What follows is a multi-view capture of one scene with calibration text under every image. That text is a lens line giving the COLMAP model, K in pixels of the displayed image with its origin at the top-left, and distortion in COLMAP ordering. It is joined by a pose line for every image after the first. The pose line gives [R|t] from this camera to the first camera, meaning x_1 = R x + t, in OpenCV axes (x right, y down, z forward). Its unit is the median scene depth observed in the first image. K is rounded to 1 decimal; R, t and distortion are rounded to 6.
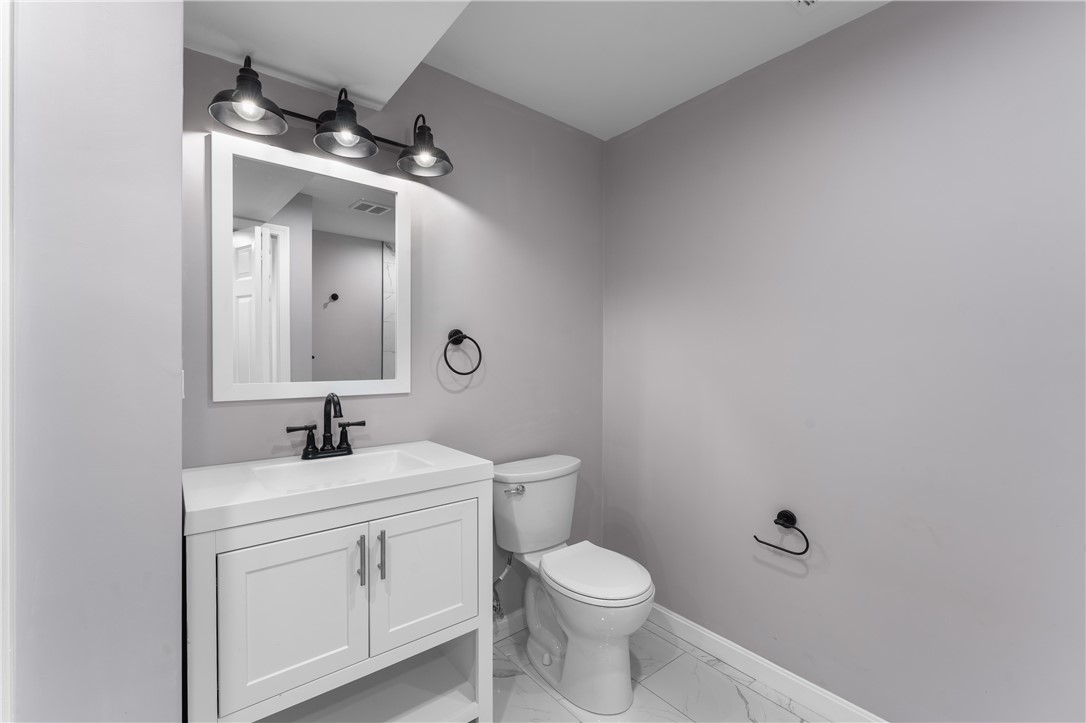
lens RADIAL K [[467.2, 0, 539.1], [0, 467.2, 360.7], [0, 0, 1]] dist [-0.001054, 0.000075]
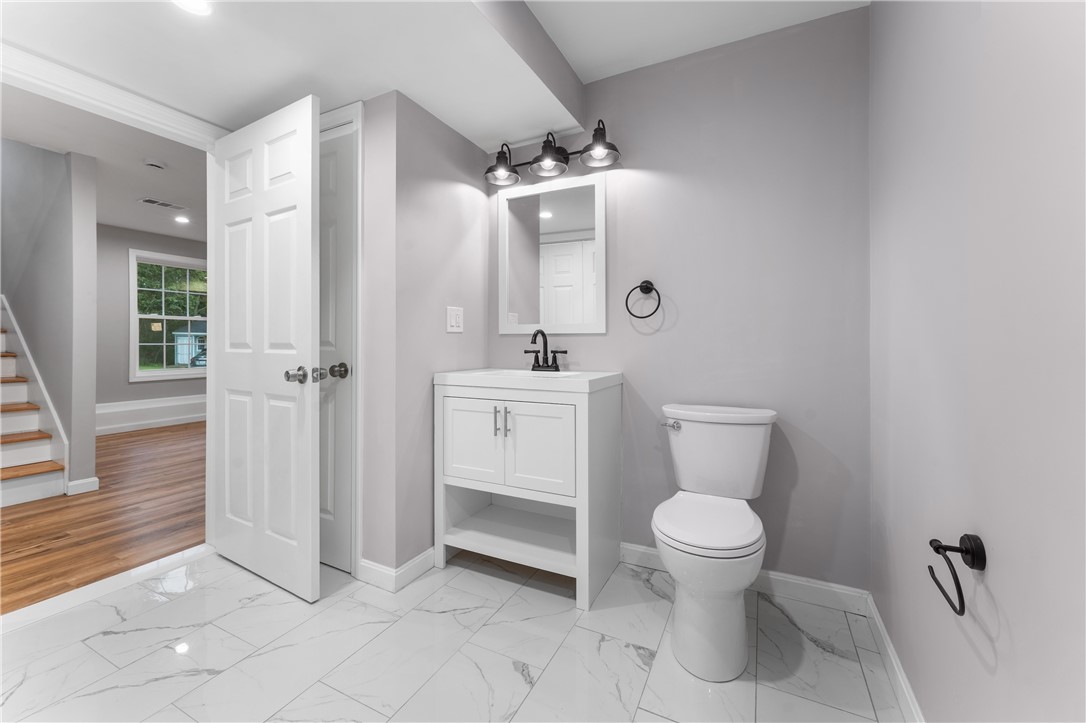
lens RADIAL K [[441.2, 0, 540.0], [0, 441.2, 335.6], [0, 0, 1]] dist [-0.000007, -0.000253]
pose [[0.410933, -0.012720, -0.911577, 0.863429], [-0.002910, 0.999879, -0.015264, 0.106617], [0.911661, 0.008925, 0.410846, 0.368962]]
